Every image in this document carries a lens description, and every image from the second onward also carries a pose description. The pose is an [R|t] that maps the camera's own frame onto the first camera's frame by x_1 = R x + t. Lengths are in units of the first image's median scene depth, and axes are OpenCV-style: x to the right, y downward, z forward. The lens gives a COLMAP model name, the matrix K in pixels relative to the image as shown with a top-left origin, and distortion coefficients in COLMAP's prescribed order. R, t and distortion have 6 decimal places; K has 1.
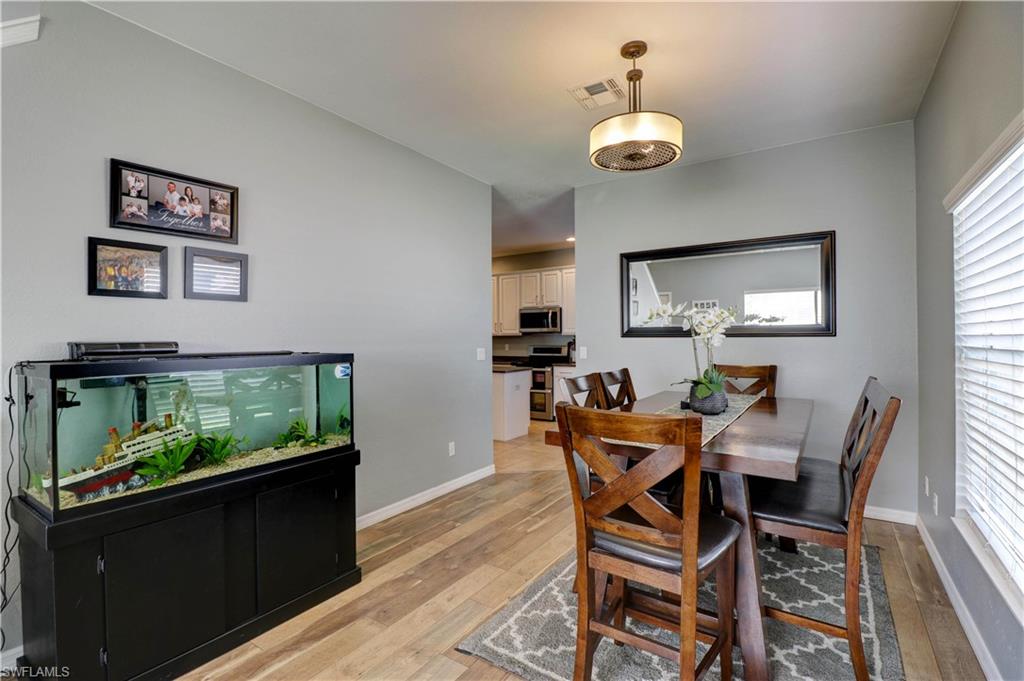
lens RADIAL K [[478.5, 0, 509.6], [0, 478.5, 338.3], [0, 0, 1]] dist [-0.007773, -0.005597]
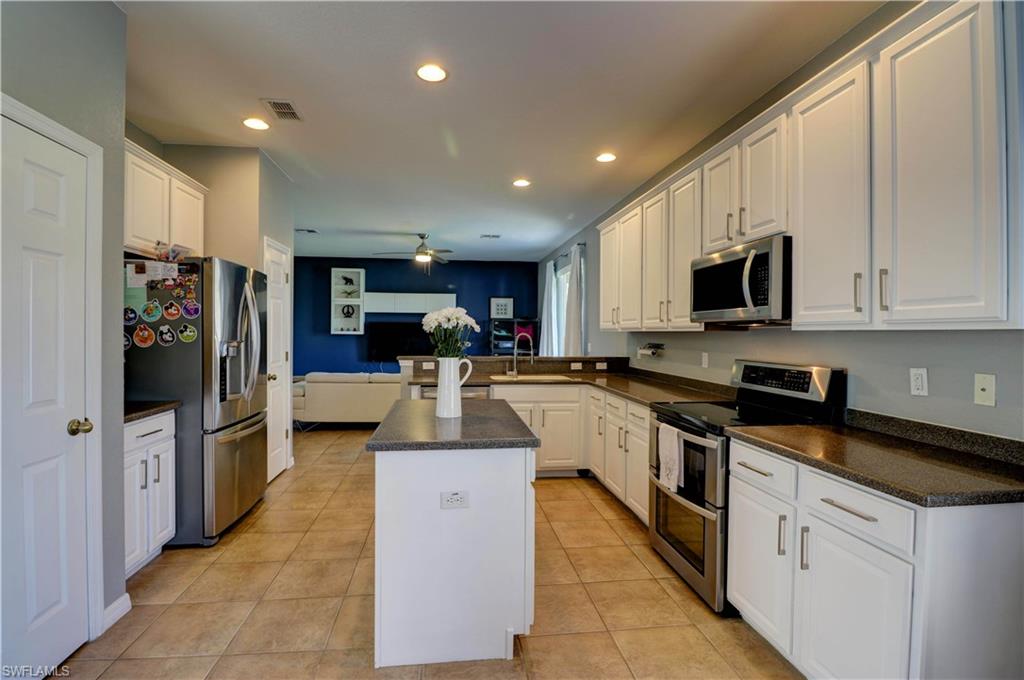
lens RADIAL K [[478.5, 0, 502.4], [0, 478.5, 336.4], [0, 0, 1]] dist [-0.007773, -0.005597]
pose [[0.650060, 0.016455, -0.759705, 0.211124], [-0.009783, 0.999864, 0.013286, -0.005277], [0.759820, -0.001204, 0.650132, 0.662530]]
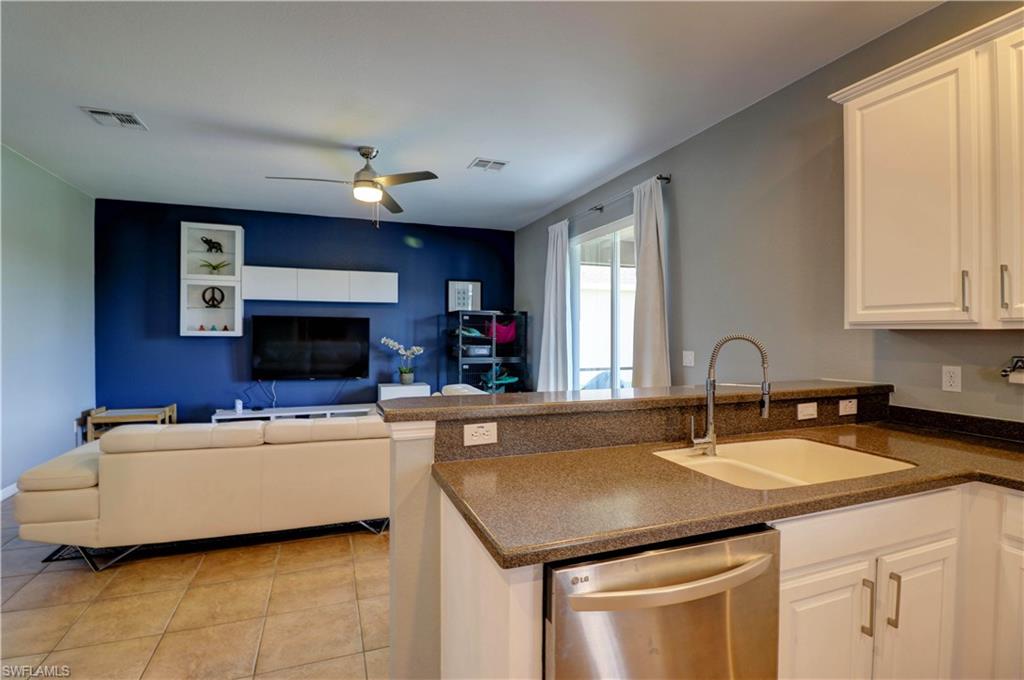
lens RADIAL K [[478.5, 0, 503.3], [0, 478.5, 336.0], [0, 0, 1]] dist [-0.007773, -0.005597]
pose [[0.808019, 0.012964, -0.589014, -0.178983], [-0.007719, 0.999905, 0.011418, -0.002532], [0.589106, -0.004679, 0.808042, 0.826824]]
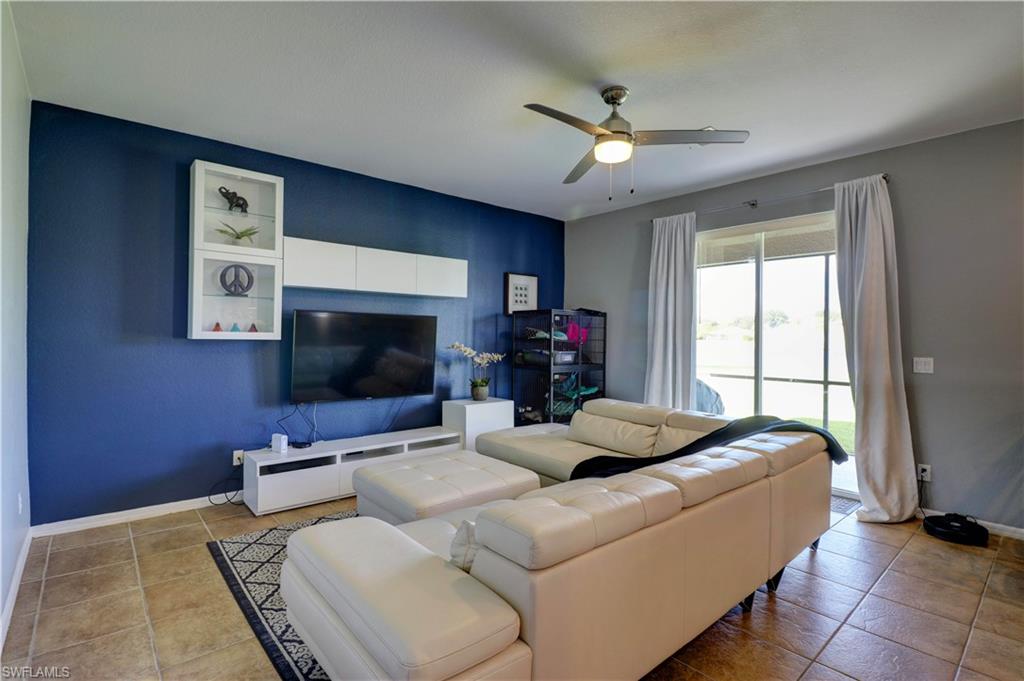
lens RADIAL K [[478.5, 0, 500.0], [0, 478.5, 331.6], [0, 0, 1]] dist [-0.007773, -0.005597]
pose [[0.961393, 0.013384, -0.274855, -0.562347], [-0.015138, 0.999876, -0.004261, -0.000634], [0.274763, 0.008257, 0.961476, 0.769731]]
